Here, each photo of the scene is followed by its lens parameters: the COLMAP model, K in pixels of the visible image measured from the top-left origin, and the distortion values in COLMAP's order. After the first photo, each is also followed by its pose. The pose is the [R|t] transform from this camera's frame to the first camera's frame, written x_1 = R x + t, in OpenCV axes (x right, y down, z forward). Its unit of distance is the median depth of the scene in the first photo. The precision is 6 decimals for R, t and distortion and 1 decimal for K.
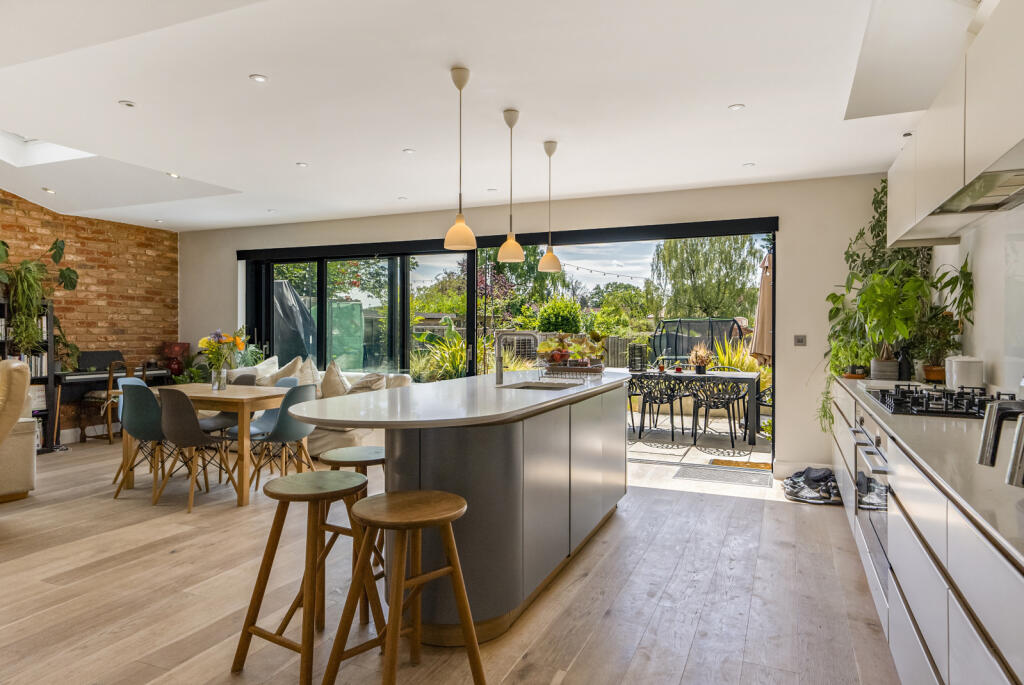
lens RADIAL K [[615.8, 0, 513.8], [0, 615.8, 332.2], [0, 0, 1]] dist [0.031742, 0.001176]
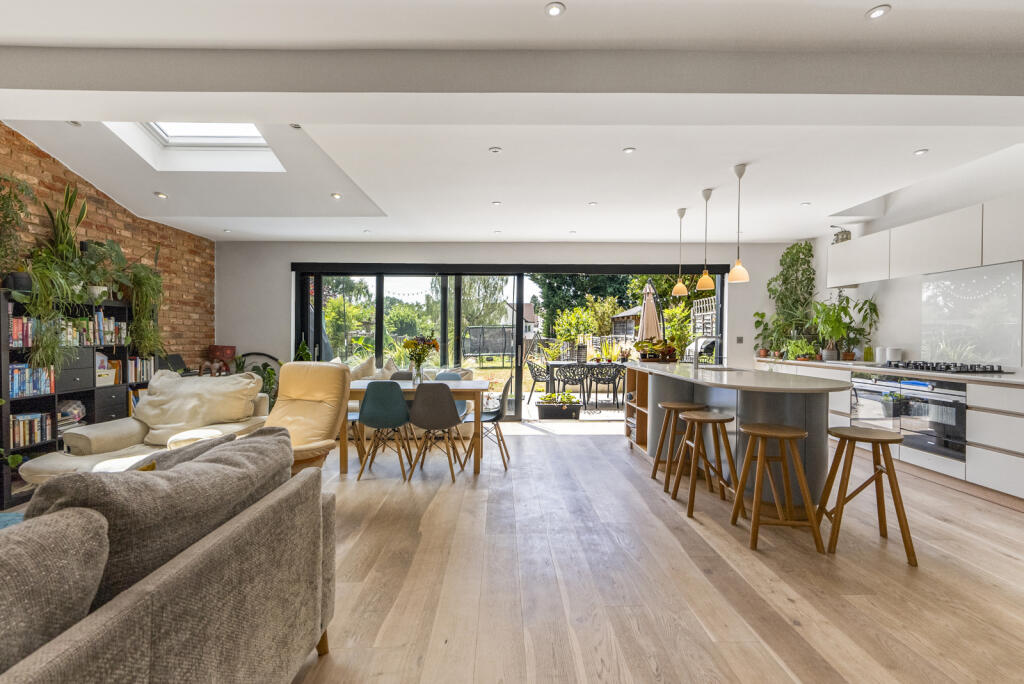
lens RADIAL K [[478.4, 0, 510.5], [0, 478.4, 344.0], [0, 0, 1]] dist [0.003860, 0.000398]
pose [[0.909687, -0.010007, 0.415174, -0.454152], [0.002594, 0.999827, 0.018415, -0.000547], [-0.415286, -0.015675, 0.909556, 0.057403]]
